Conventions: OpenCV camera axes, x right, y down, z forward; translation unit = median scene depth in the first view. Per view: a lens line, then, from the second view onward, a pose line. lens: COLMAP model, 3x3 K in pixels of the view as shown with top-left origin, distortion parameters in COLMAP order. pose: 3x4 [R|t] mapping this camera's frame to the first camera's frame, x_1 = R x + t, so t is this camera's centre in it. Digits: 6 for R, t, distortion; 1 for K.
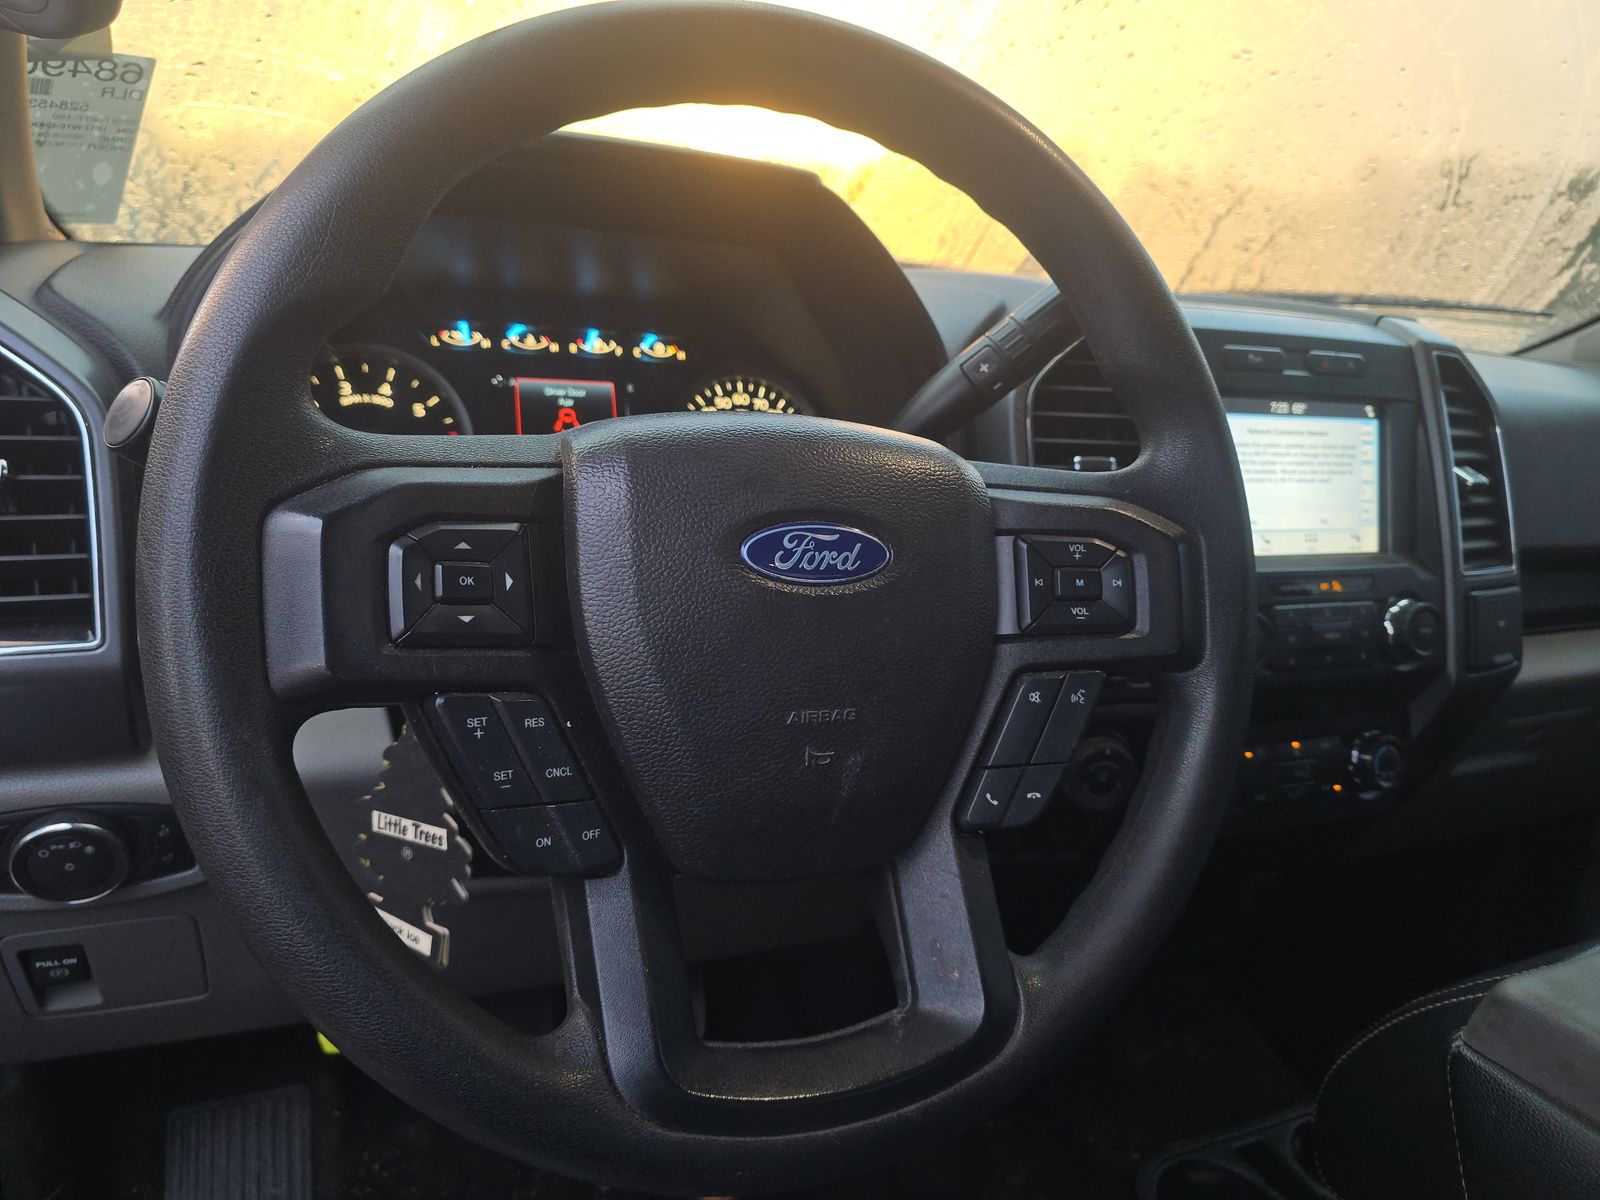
lens RADIAL K [[1092.5, 0, 800.0], [0, 1092.5, 600.0], [0, 0, 1]] dist [0.000958, -0.003666]
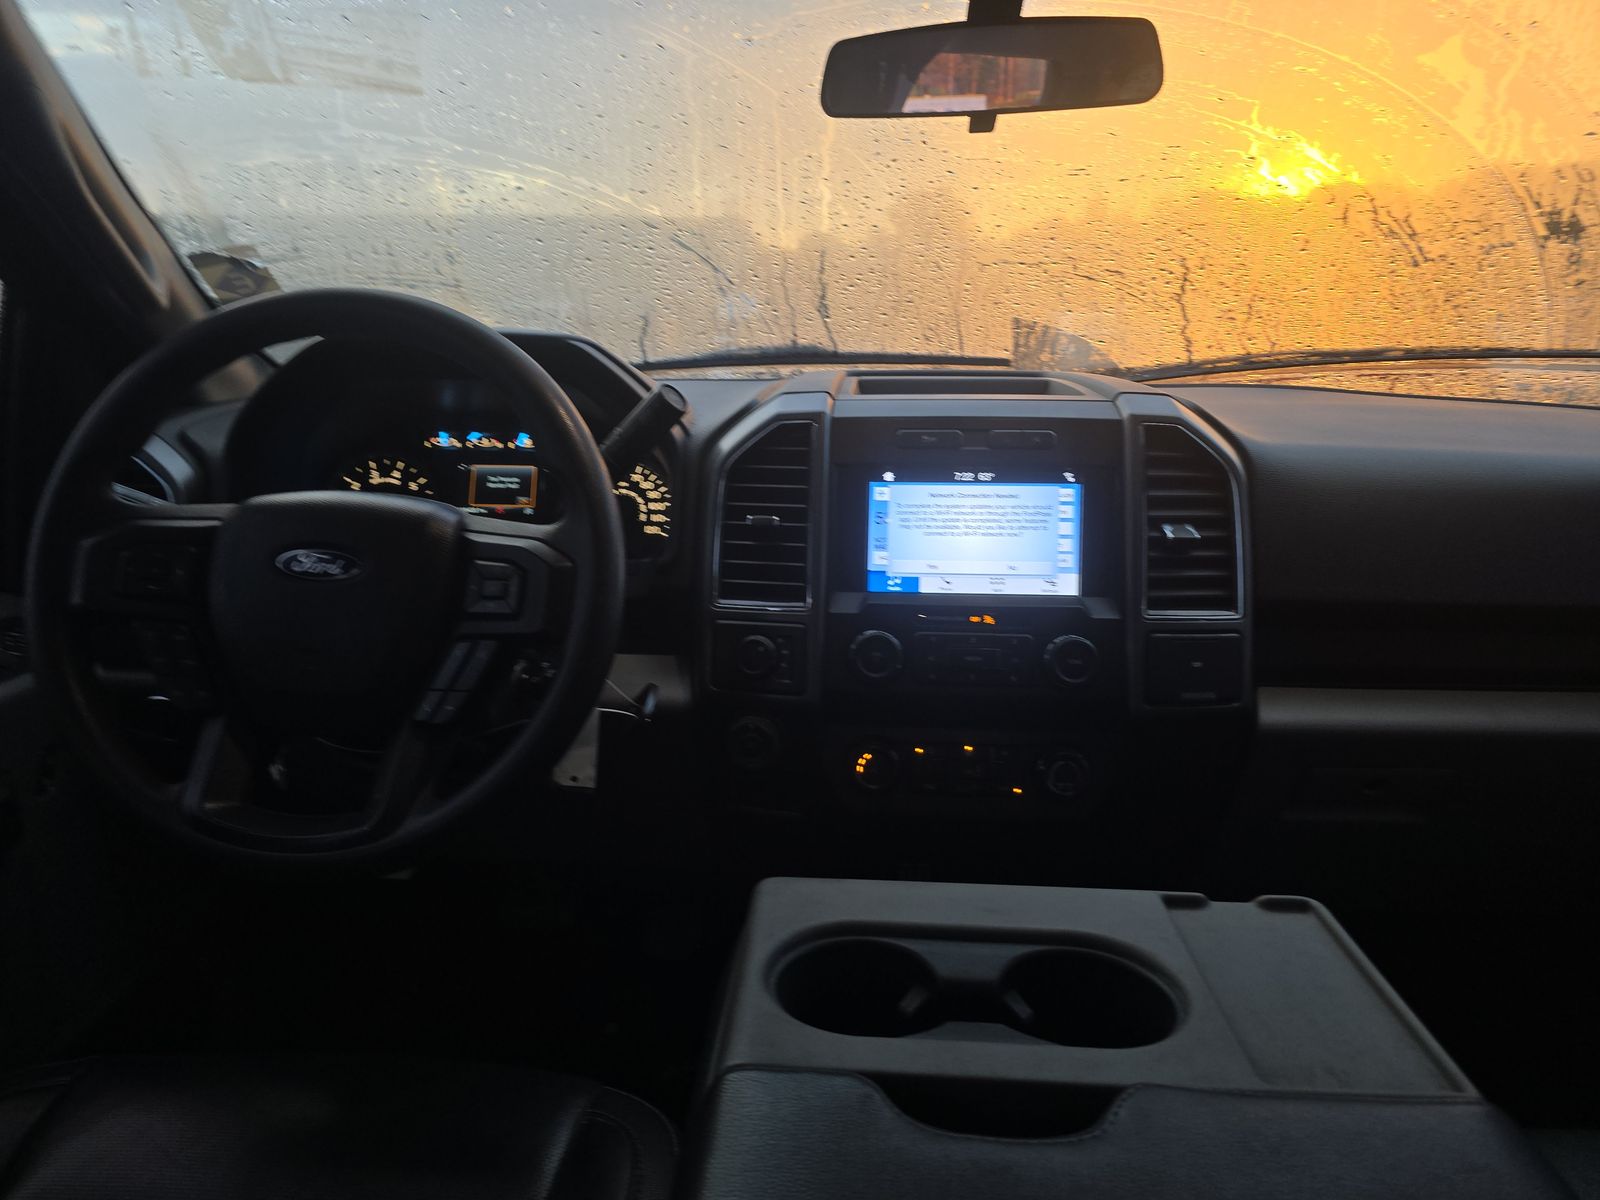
lens RADIAL K [[1070.9, 0, 800.0], [0, 1070.9, 600.0], [0, 0, 1]] dist [0.028833, -0.000782]
pose [[0.896810, 0.037186, -0.440849, 0.840449], [-0.057038, 0.997863, -0.031861, 0.016161], [0.438723, 0.053719, 0.897015, -0.184663]]
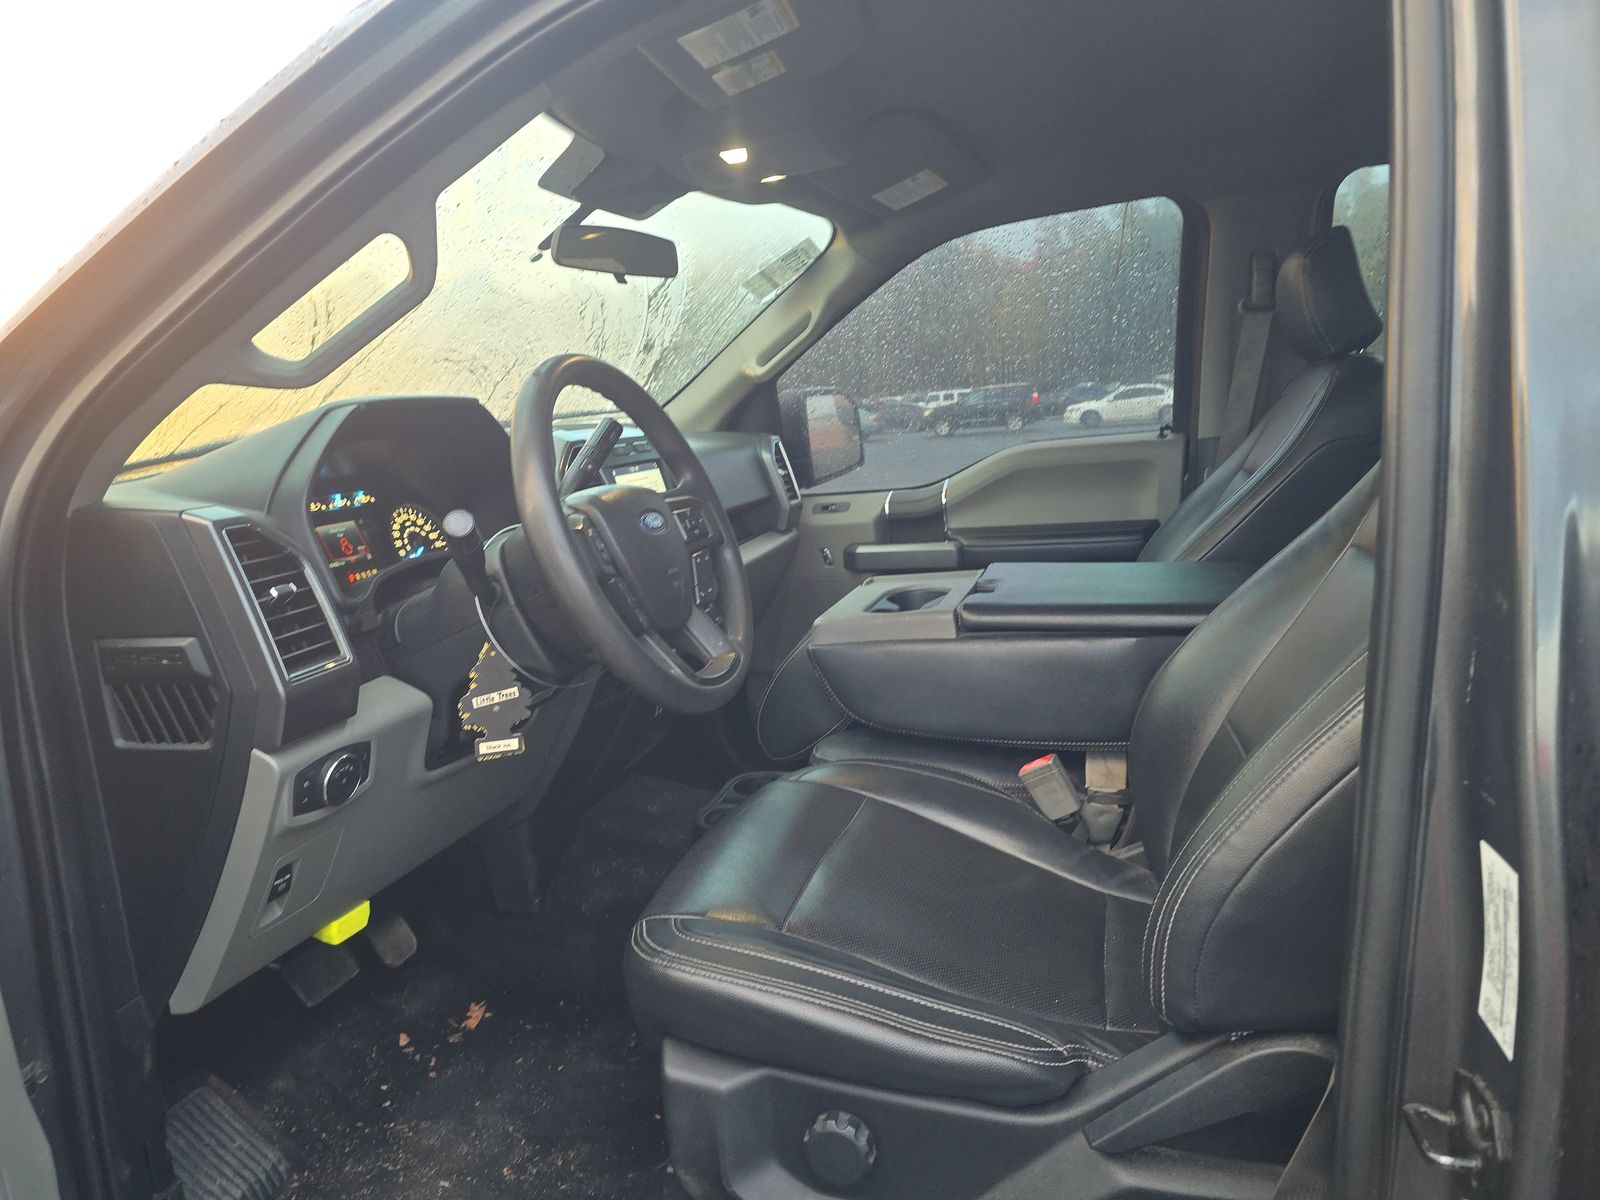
lens RADIAL K [[1092.5, 0, 800.0], [0, 1092.5, 600.0], [0, 0, 1]] dist [0.000958, -0.003666]
pose [[0.632771, -0.261274, 0.728928, -1.047237], [0.333414, 0.941555, 0.048055, 0.080708], [-0.698882, 0.212627, 0.682901, -0.701973]]
